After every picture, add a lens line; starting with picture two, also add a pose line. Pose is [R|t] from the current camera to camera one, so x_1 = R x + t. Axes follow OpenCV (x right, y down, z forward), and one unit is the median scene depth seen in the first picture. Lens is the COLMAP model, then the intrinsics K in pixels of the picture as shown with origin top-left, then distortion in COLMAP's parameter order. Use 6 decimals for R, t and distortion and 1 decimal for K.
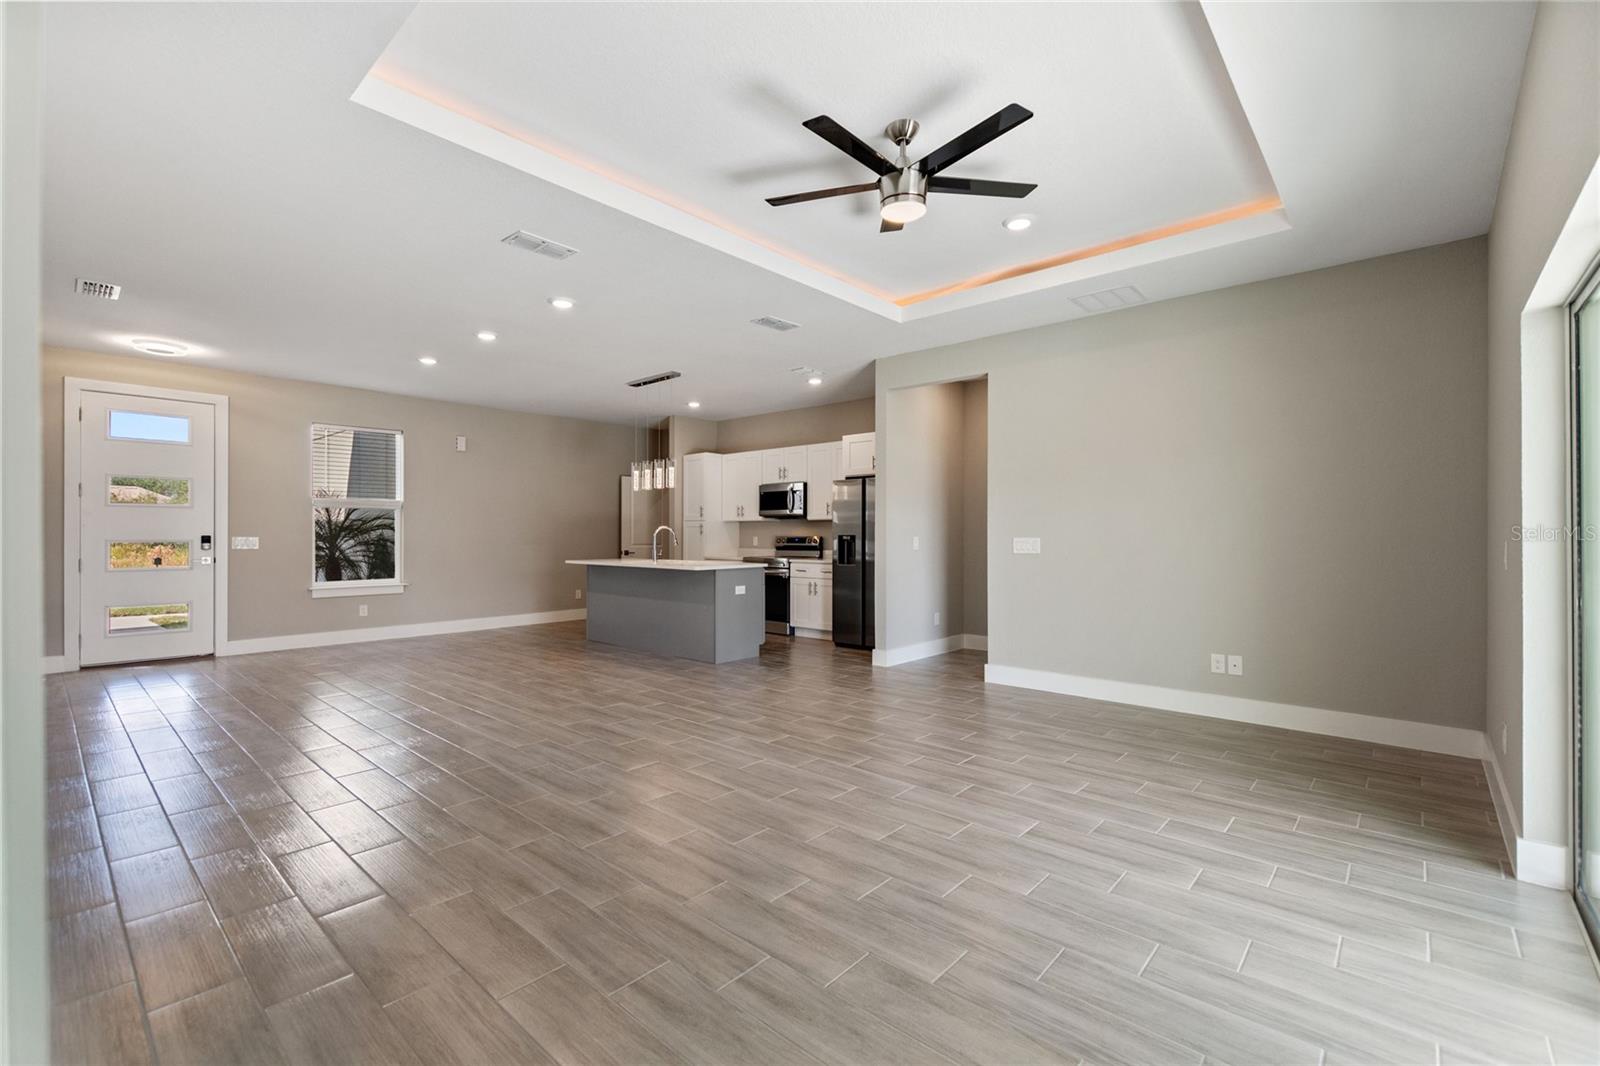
lens RADIAL K [[696.6, 0, 793.2], [0, 696.6, 533.3], [0, 0, 1]] dist [0.004844, 0.000035]
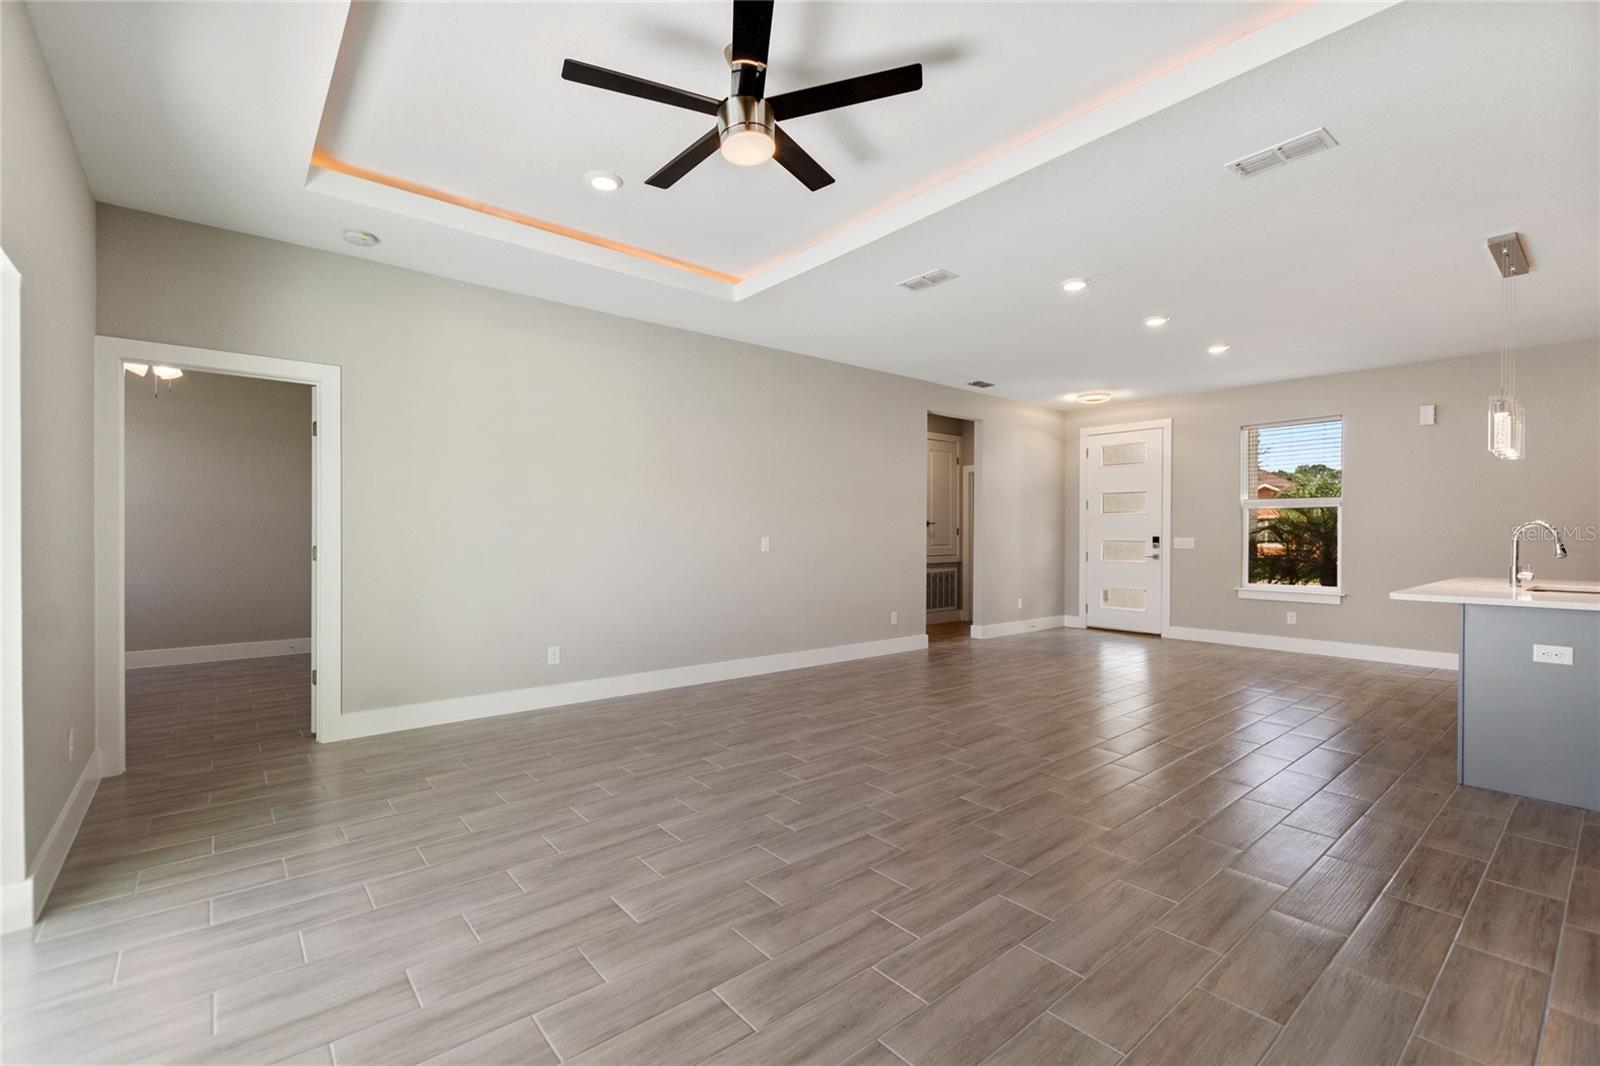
lens RADIAL K [[696.6, 0, 790.9], [0, 696.6, 534.7], [0, 0, 1]] dist [0.004844, 0.000035]
pose [[-0.151695, -0.001416, -0.988426, 0.867484], [-0.001078, 0.999999, -0.001267, 0.003805], [0.988427, 0.000874, -0.151696, 1.042778]]
